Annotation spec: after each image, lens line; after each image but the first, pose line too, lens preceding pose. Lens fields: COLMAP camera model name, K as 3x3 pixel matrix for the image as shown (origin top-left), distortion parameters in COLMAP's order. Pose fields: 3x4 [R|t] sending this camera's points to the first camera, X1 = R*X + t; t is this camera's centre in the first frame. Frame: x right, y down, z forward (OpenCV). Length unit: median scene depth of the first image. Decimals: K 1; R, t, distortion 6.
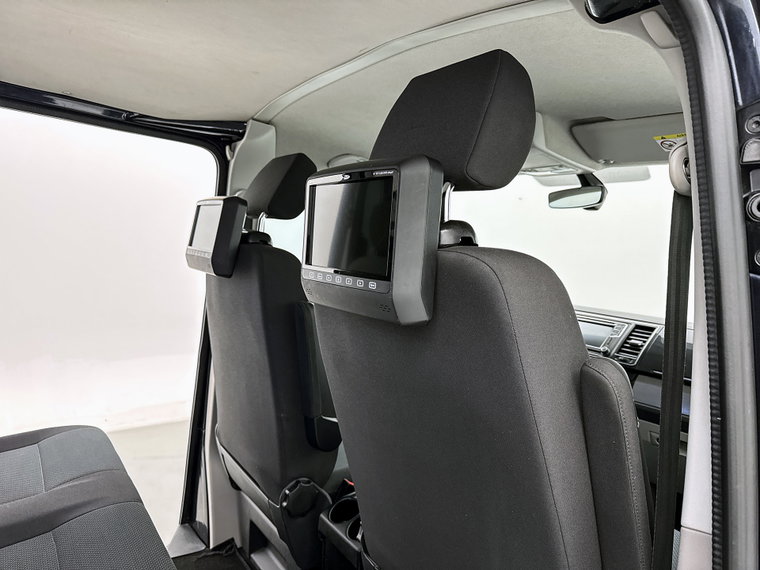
lens RADIAL K [[540.4, 0, 380.0], [0, 540.4, 285.0], [0, 0, 1]] dist [0.087124, -0.139673]
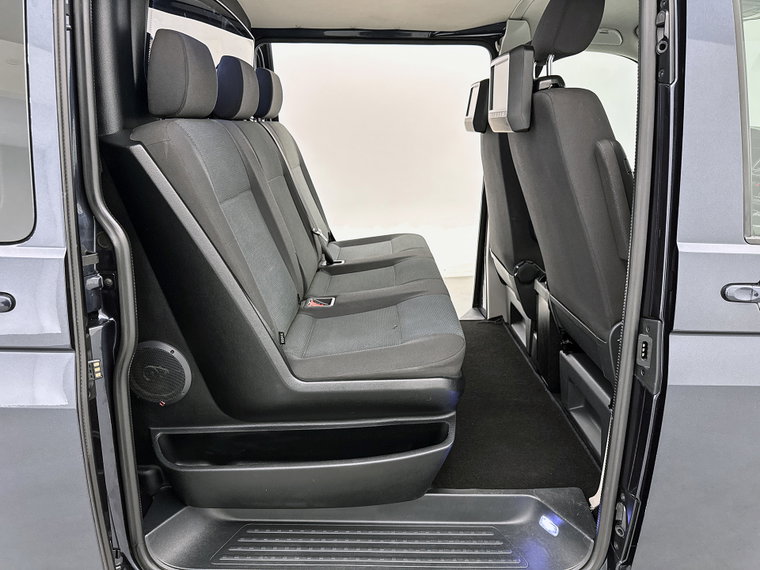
lens RADIAL K [[540.4, 0, 380.0], [0, 540.4, 285.0], [0, 0, 1]] dist [0.087124, -0.139673]
pose [[0.821014, 0.074279, -0.566055, 0.326974], [0.037601, 0.982312, 0.183438, 0.094790], [0.569668, -0.171889, 0.803699, -0.427556]]
